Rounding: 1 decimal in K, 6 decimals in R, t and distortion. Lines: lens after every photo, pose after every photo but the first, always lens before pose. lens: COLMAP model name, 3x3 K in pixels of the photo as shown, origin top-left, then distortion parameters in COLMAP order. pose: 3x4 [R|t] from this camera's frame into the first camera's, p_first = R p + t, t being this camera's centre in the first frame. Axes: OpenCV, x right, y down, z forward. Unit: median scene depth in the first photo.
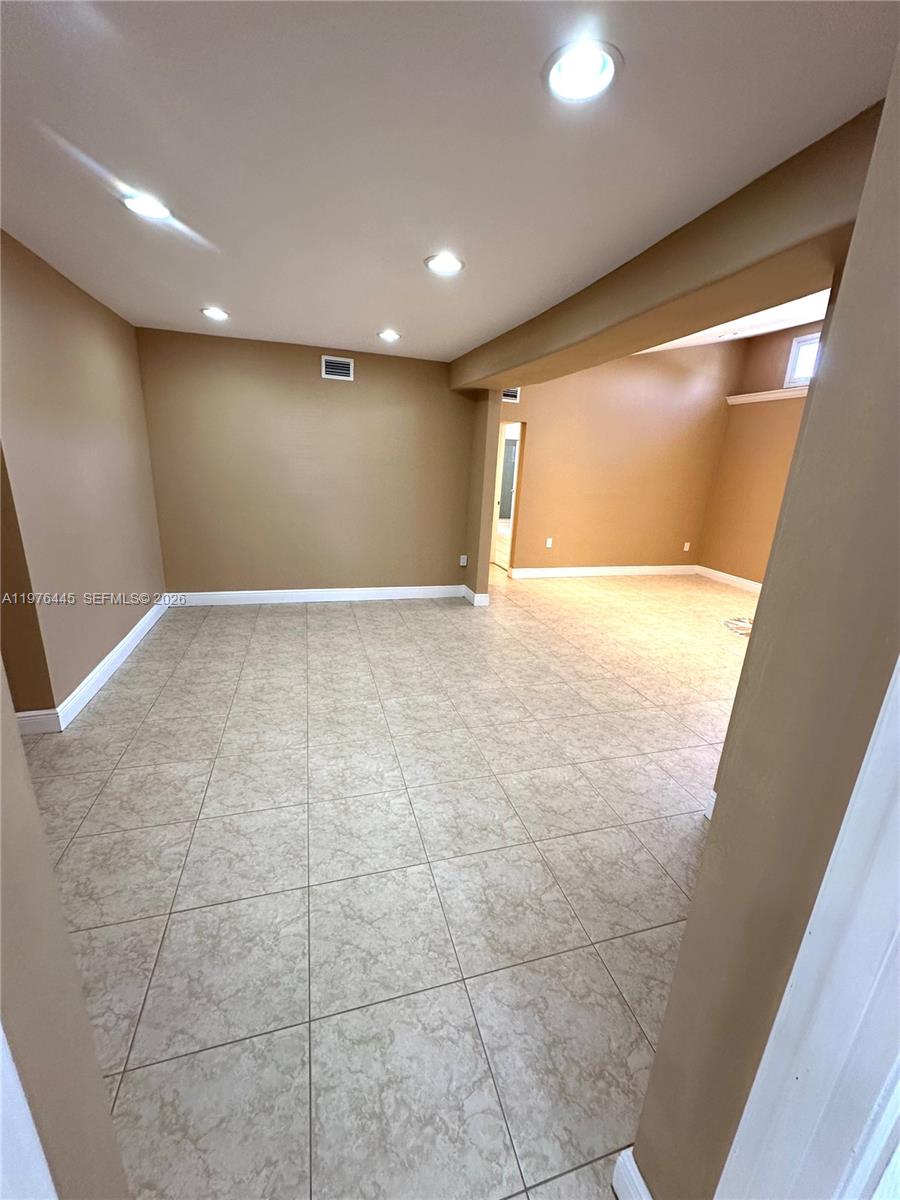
lens RADIAL K [[479.1, 0, 448.7], [0, 479.1, 598.3], [0, 0, 1]] dist [-0.004117, 0.001358]
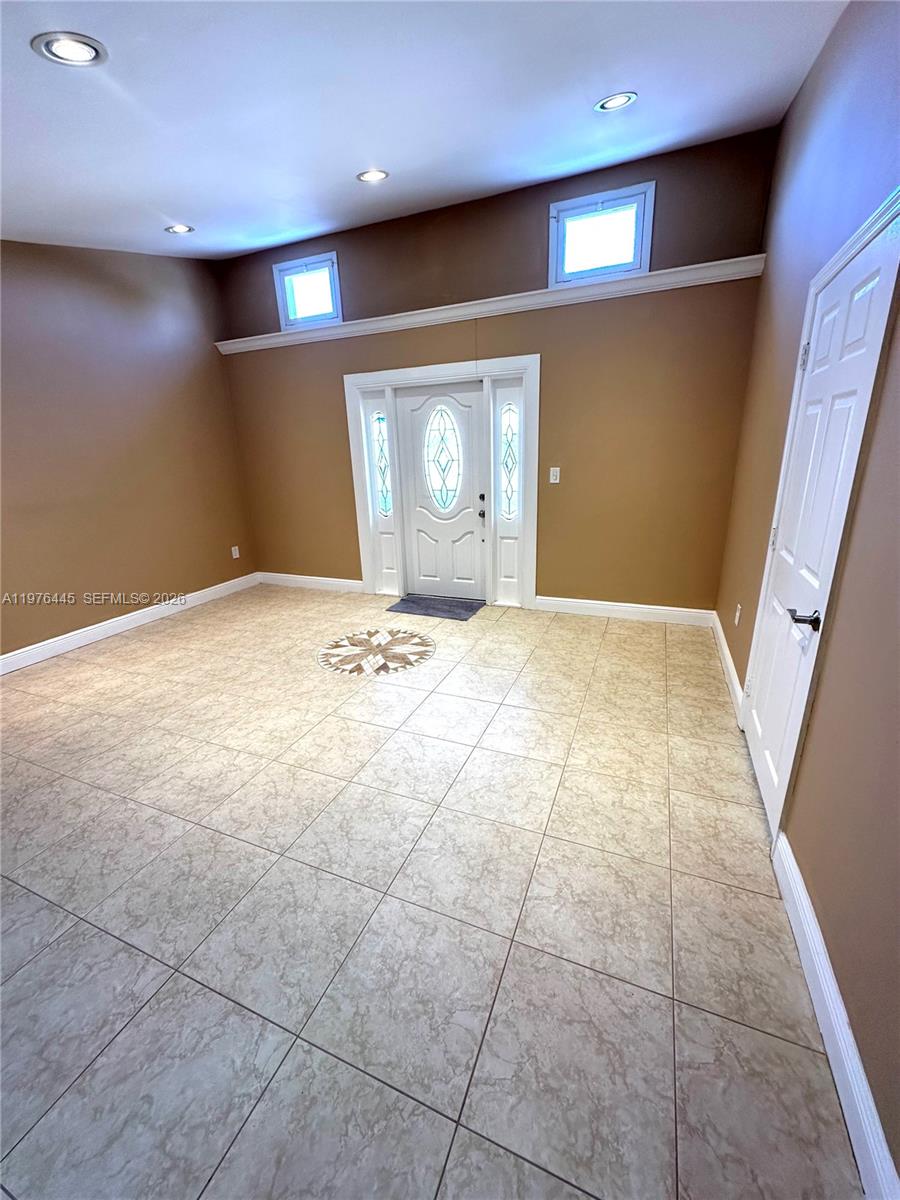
lens RADIAL K [[479.1, 0, 452.9], [0, 479.1, 599.3], [0, 0, 1]] dist [-0.004117, 0.001358]
pose [[0.620685, -0.301274, 0.723868, 0.206546], [0.279549, 0.947589, 0.154686, -0.081633], [-0.732532, 0.106345, 0.672375, 0.368057]]
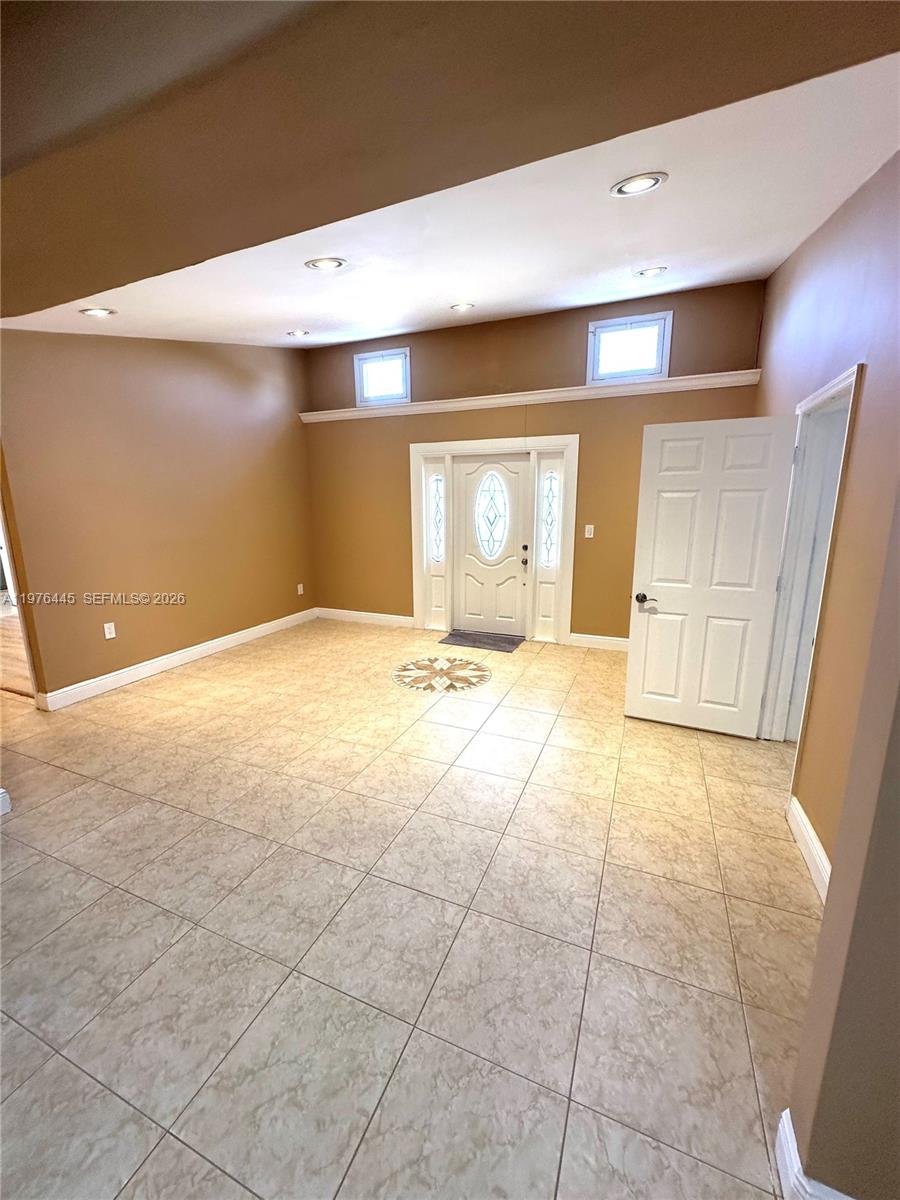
lens RADIAL K [[479.1, 0, 453.2], [0, 479.1, 598.4], [0, 0, 1]] dist [-0.004117, 0.001358]
pose [[0.625486, -0.208018, 0.751995, 0.046405], [0.252196, 0.965970, 0.057440, -0.099965], [-0.738353, 0.153722, 0.656662, 0.353910]]
